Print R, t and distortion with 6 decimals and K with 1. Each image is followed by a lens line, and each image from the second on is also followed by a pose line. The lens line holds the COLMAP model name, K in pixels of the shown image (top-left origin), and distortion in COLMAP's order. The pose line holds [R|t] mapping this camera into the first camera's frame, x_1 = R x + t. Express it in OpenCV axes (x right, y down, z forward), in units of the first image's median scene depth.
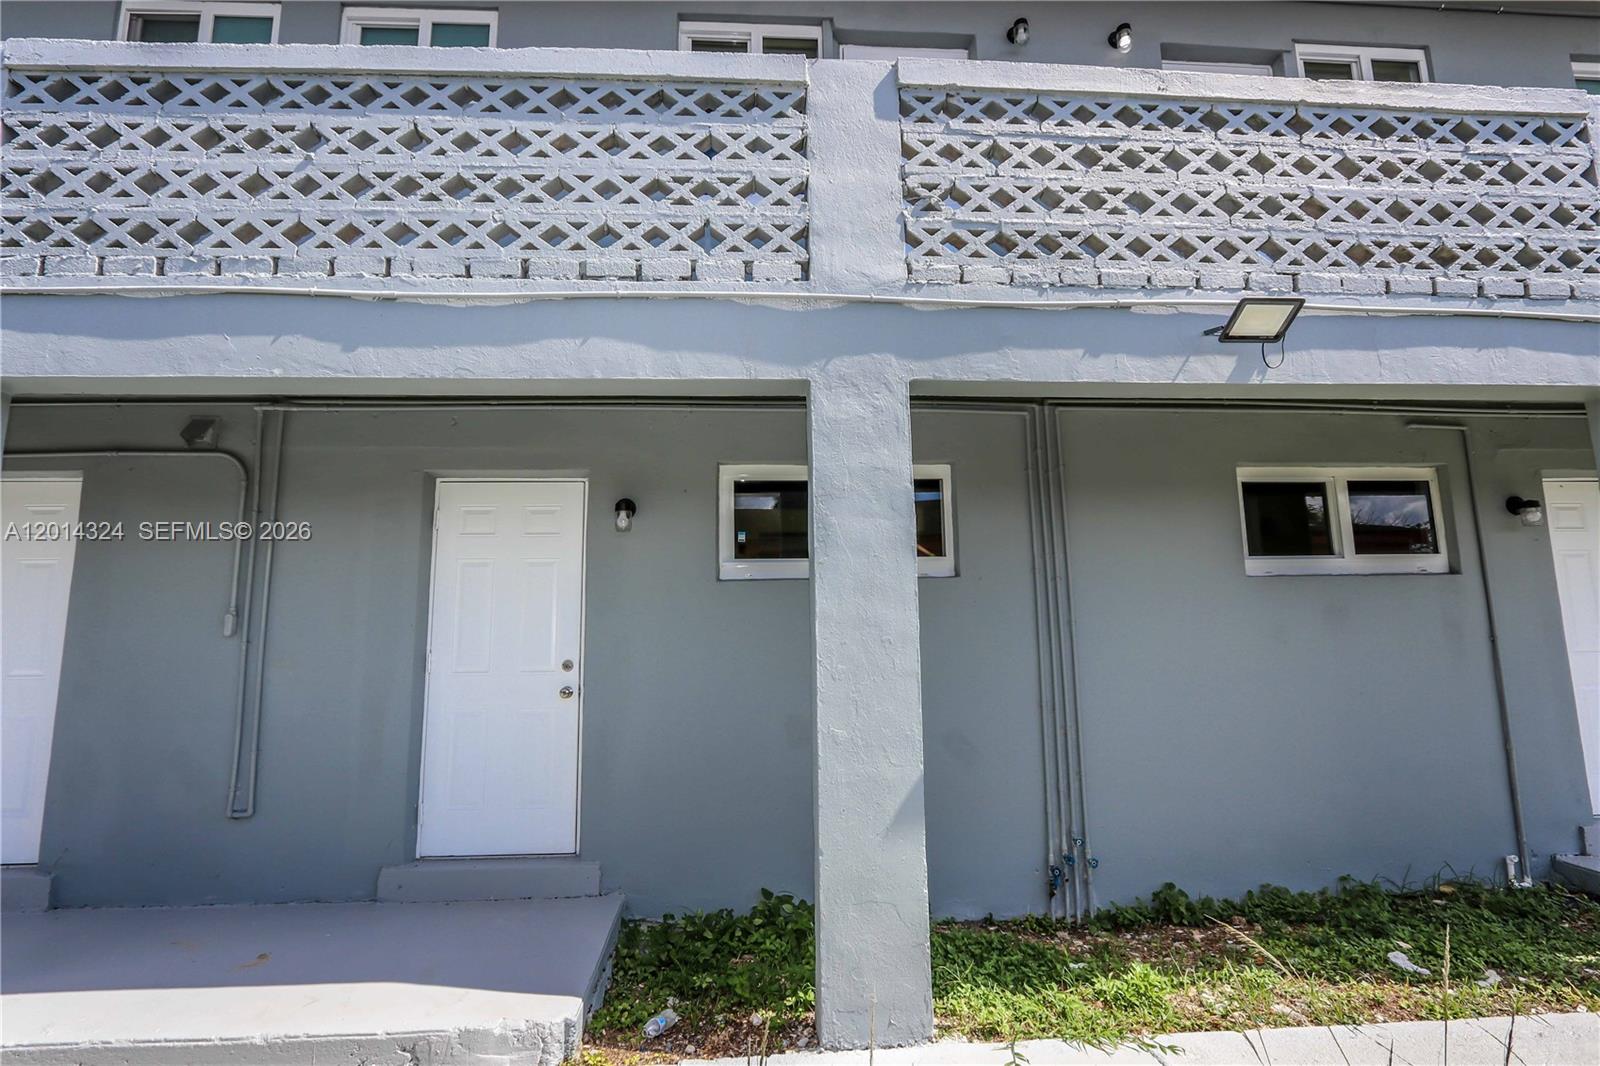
lens RADIAL K [[792.3, 0, 658.3], [0, 792.3, 529.0], [0, 0, 1]] dist [-0.019495, 0.000873]
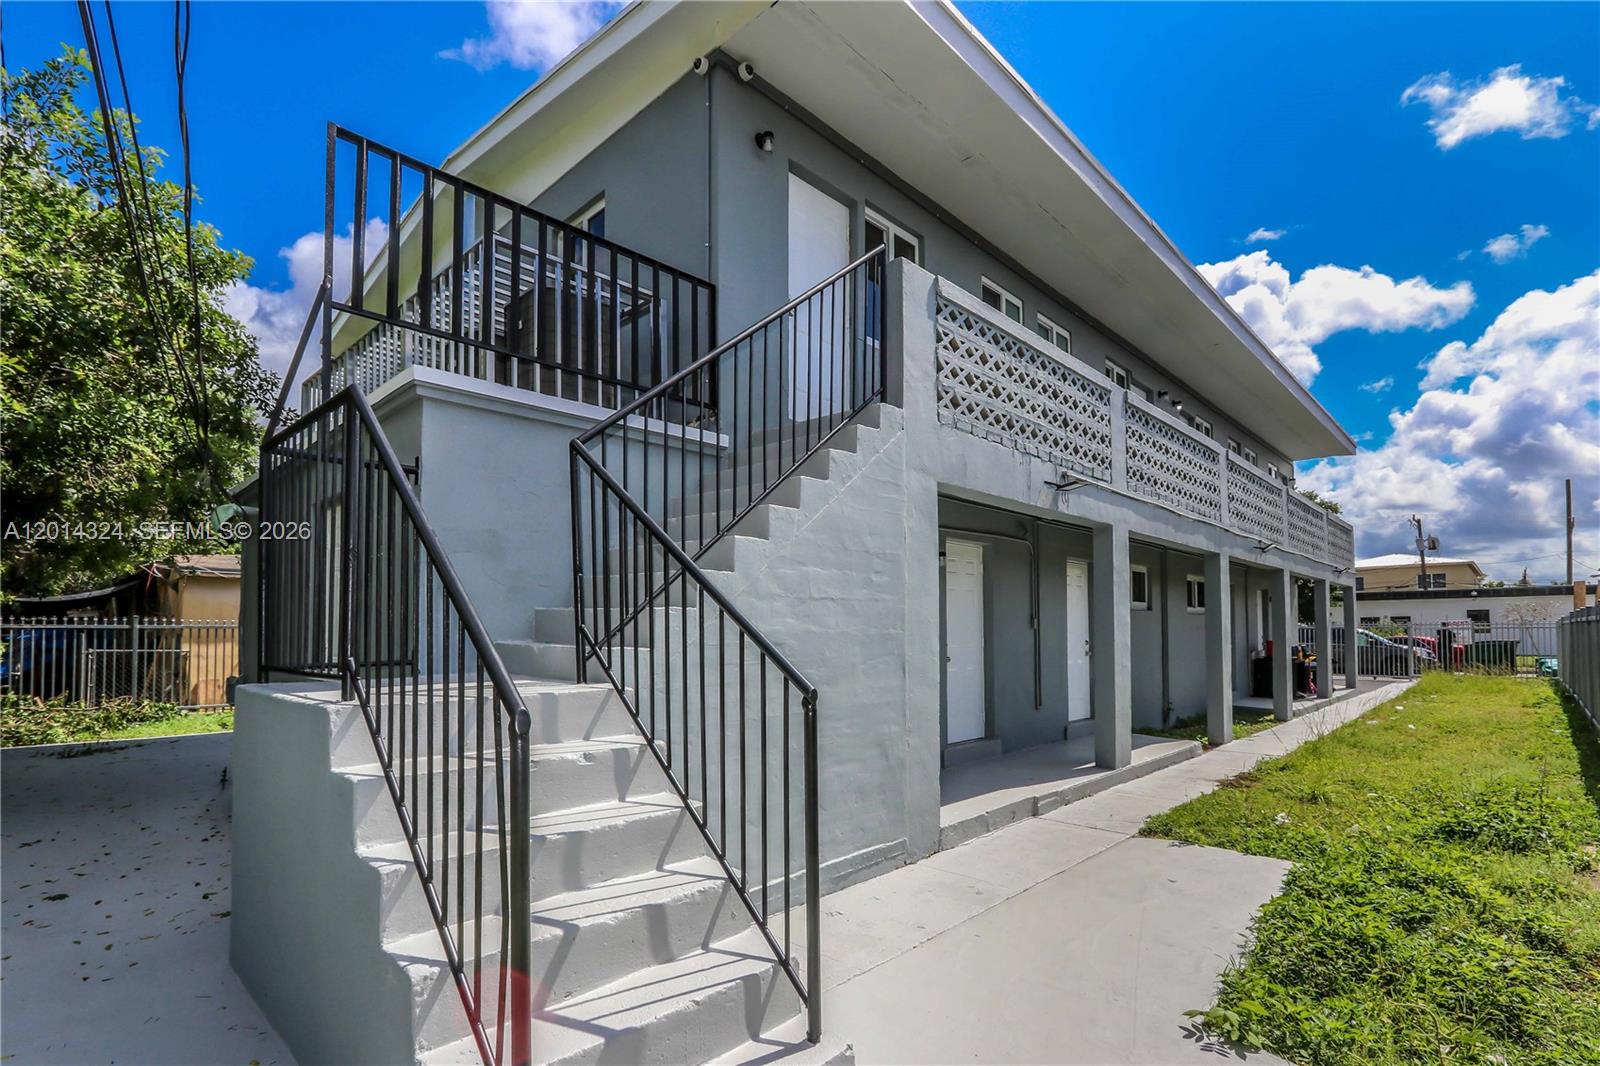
lens RADIAL K [[769.2, 0, 797.3], [0, 769.2, 623.8], [0, 0, 1]] dist [-0.022039, -0.000437]
pose [[0.739343, 0.015997, 0.673138, -1.754296], [-0.100226, 0.991195, 0.086528, 0.000907], [-0.665827, -0.131440, 0.734437, -0.089380]]
